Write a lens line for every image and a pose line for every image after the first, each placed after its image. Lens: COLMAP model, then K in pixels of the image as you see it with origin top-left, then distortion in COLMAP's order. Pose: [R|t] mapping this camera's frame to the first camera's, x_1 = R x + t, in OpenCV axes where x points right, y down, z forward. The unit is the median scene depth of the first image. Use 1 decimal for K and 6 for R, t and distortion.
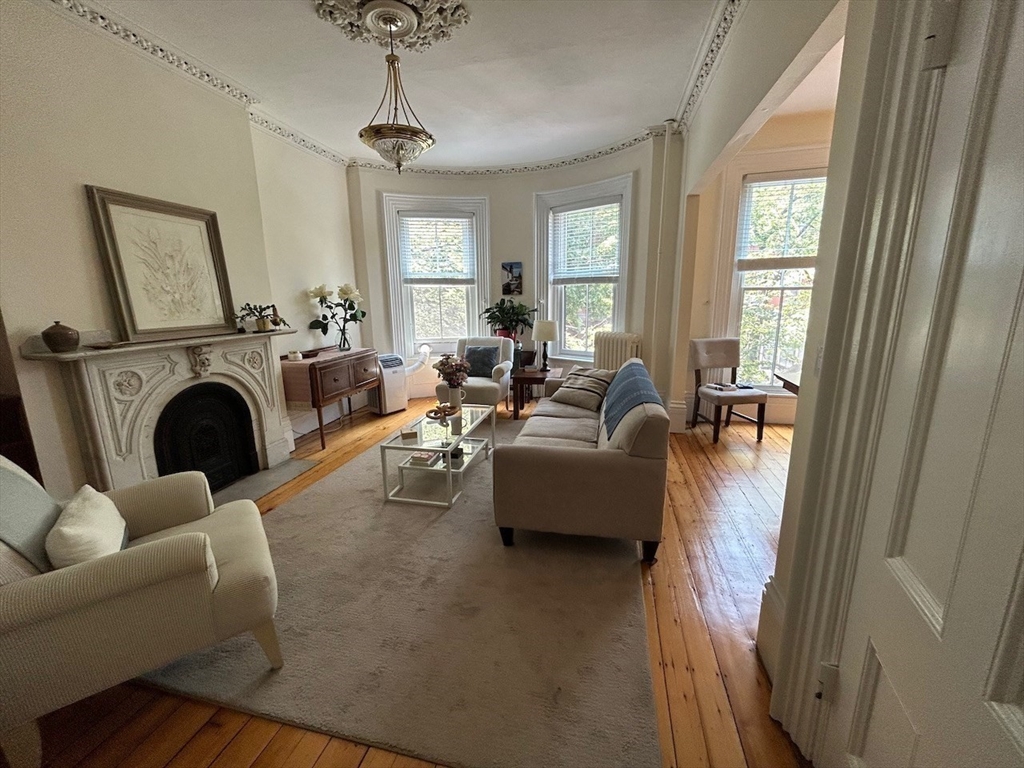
lens RADIAL K [[416.3, 0, 511.6], [0, 416.3, 383.3], [0, 0, 1]] dist [-0.000633, 0.000812]
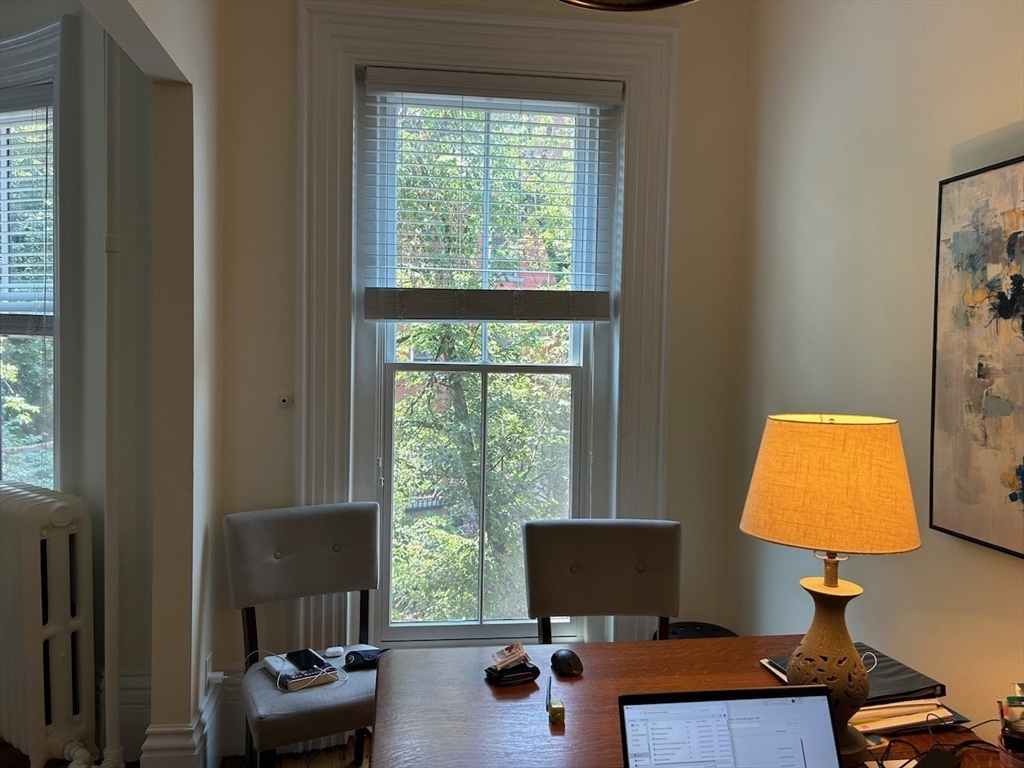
lens RADIAL K [[773.4, 0, 511.7], [0, 773.4, 389.6], [0, 0, 1]] dist [0.058407, -0.067098]
pose [[0.925593, 0.013450, 0.378282, 0.374612], [0.047376, 0.987393, -0.151030, -0.092087], [-0.375545, 0.157714, 0.913287, 0.315570]]
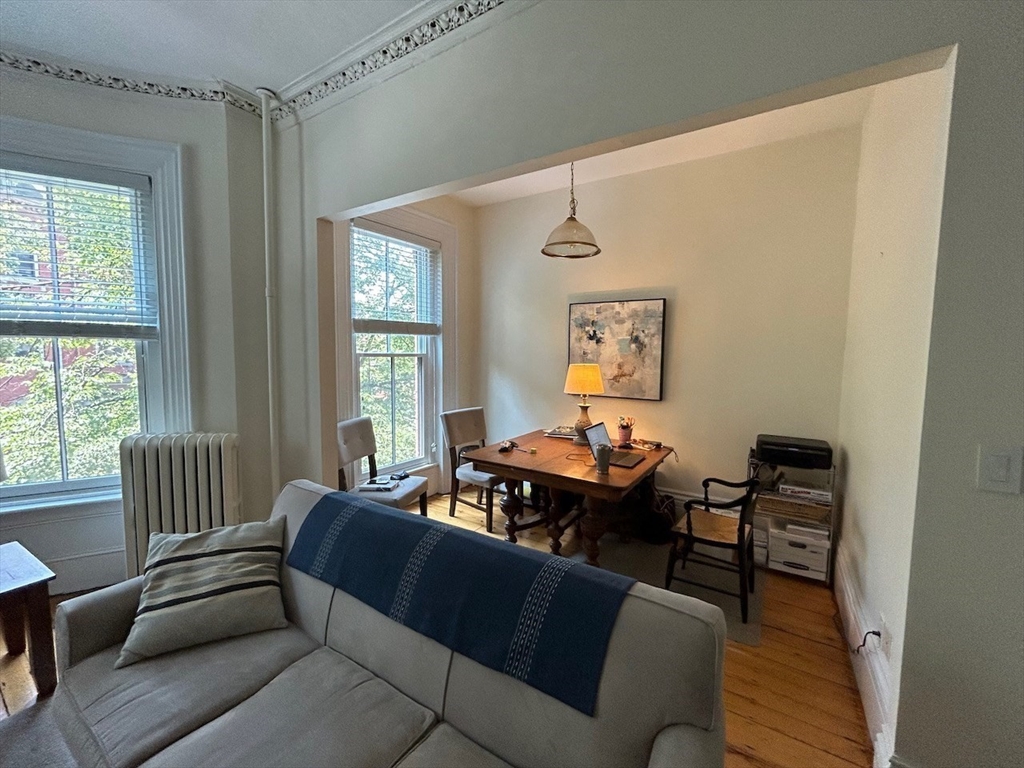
lens RADIAL K [[416.3, 0, 510.2], [0, 416.3, 383.8], [0, 0, 1]] dist [-0.000633, 0.000812]
pose [[0.336673, -0.055433, 0.939989, -0.093470], [0.178607, 0.983903, -0.005948, -0.108883], [-0.924528, 0.169891, 0.341154, 0.440718]]
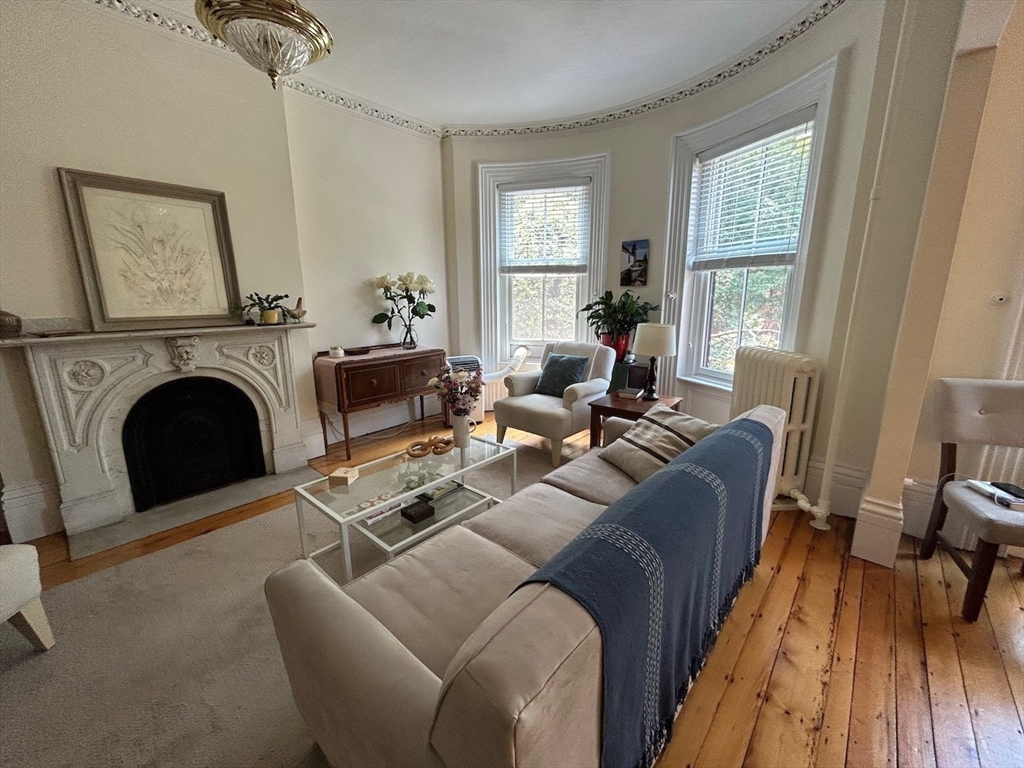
lens RADIAL K [[416.3, 0, 509.6], [0, 416.3, 383.1], [0, 0, 1]] dist [-0.000633, 0.000812]
pose [[0.876323, 0.109152, -0.469195, 0.208325], [-0.104058, 0.993888, 0.036863, -0.061407], [0.470351, 0.016520, 0.882325, 0.325402]]
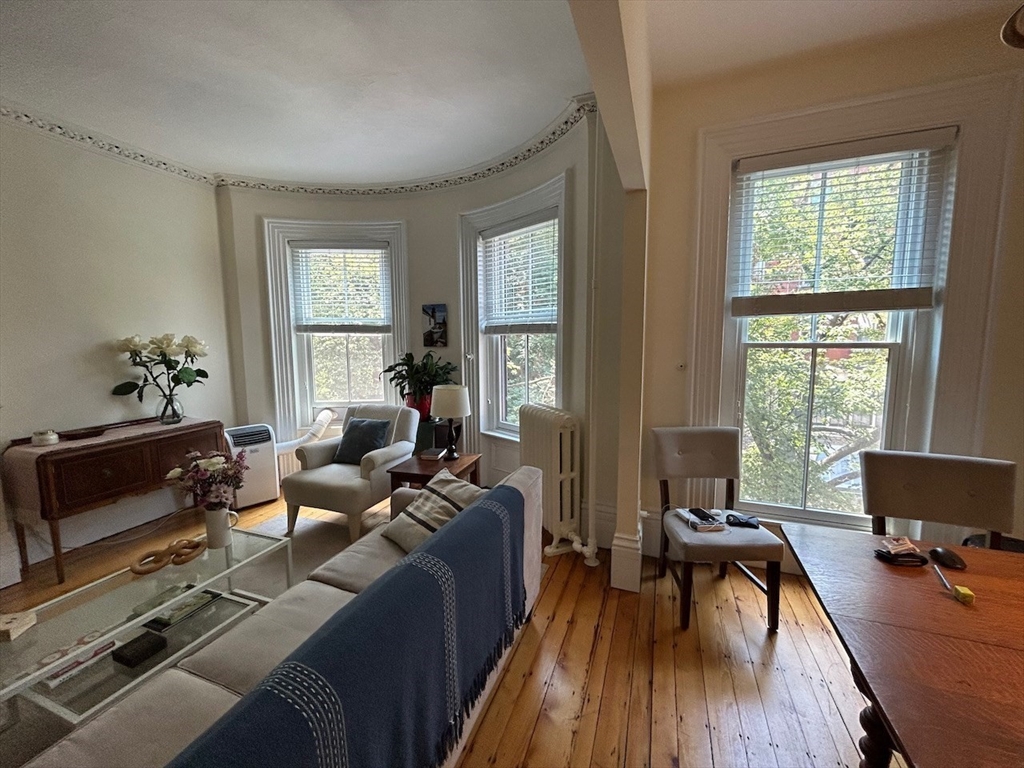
lens RADIAL K [[416.3, 0, 510.3], [0, 416.3, 383.1], [0, 0, 1]] dist [-0.000633, 0.000812]
pose [[0.991933, 0.019362, -0.125272, 0.279928], [-0.031600, 0.994836, -0.096455, -0.098078], [0.122758, 0.099635, 0.987423, 0.349350]]
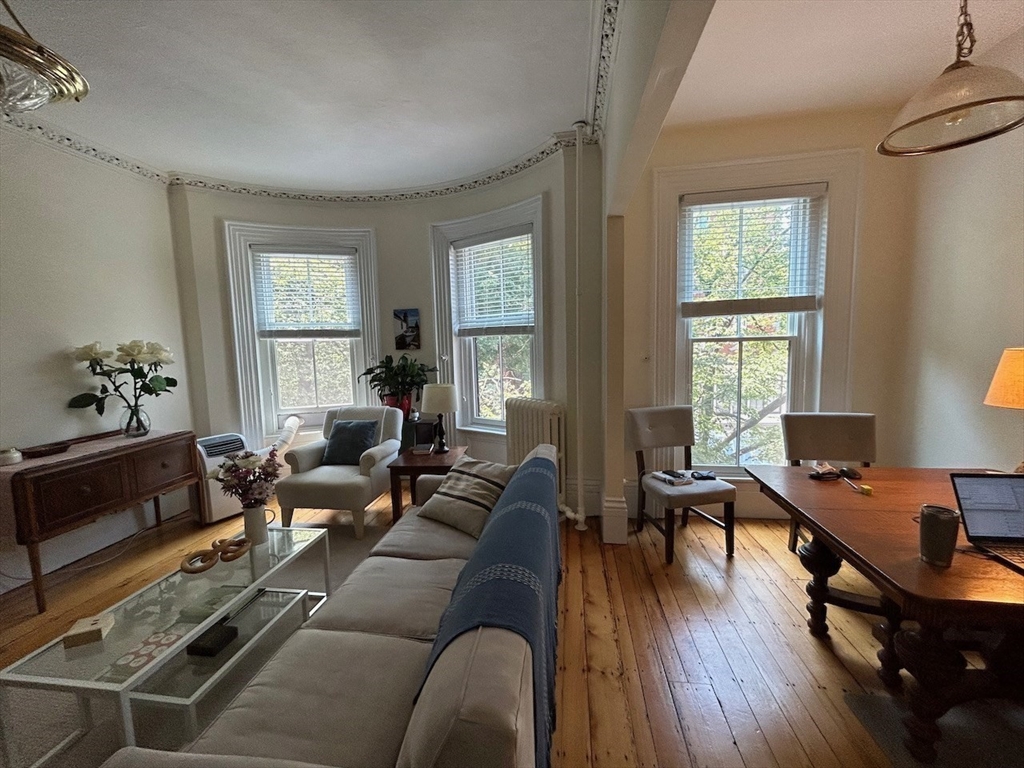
lens RADIAL K [[416.3, 0, 511.0], [0, 416.3, 383.2], [0, 0, 1]] dist [-0.000633, 0.000812]
pose [[0.995999, -0.021406, 0.086766, 0.151940], [0.030967, 0.993406, -0.110392, -0.071314], [-0.083831, 0.112637, 0.990094, 0.267260]]
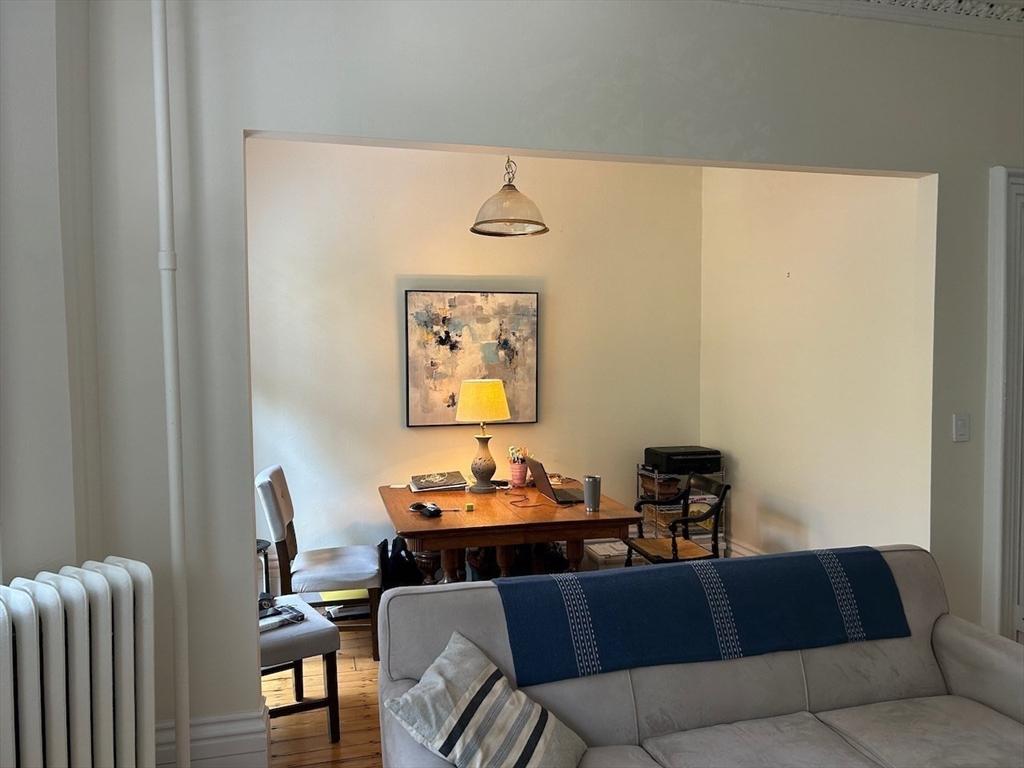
lens RADIAL K [[773.4, 0, 512.7], [0, 773.4, 385.0], [0, 0, 1]] dist [0.058407, -0.067098]
pose [[-0.473120, -0.019426, 0.880784, -0.236059], [0.194956, 0.972662, 0.126174, -0.229497], [-0.859156, 0.231410, -0.456399, 0.961303]]
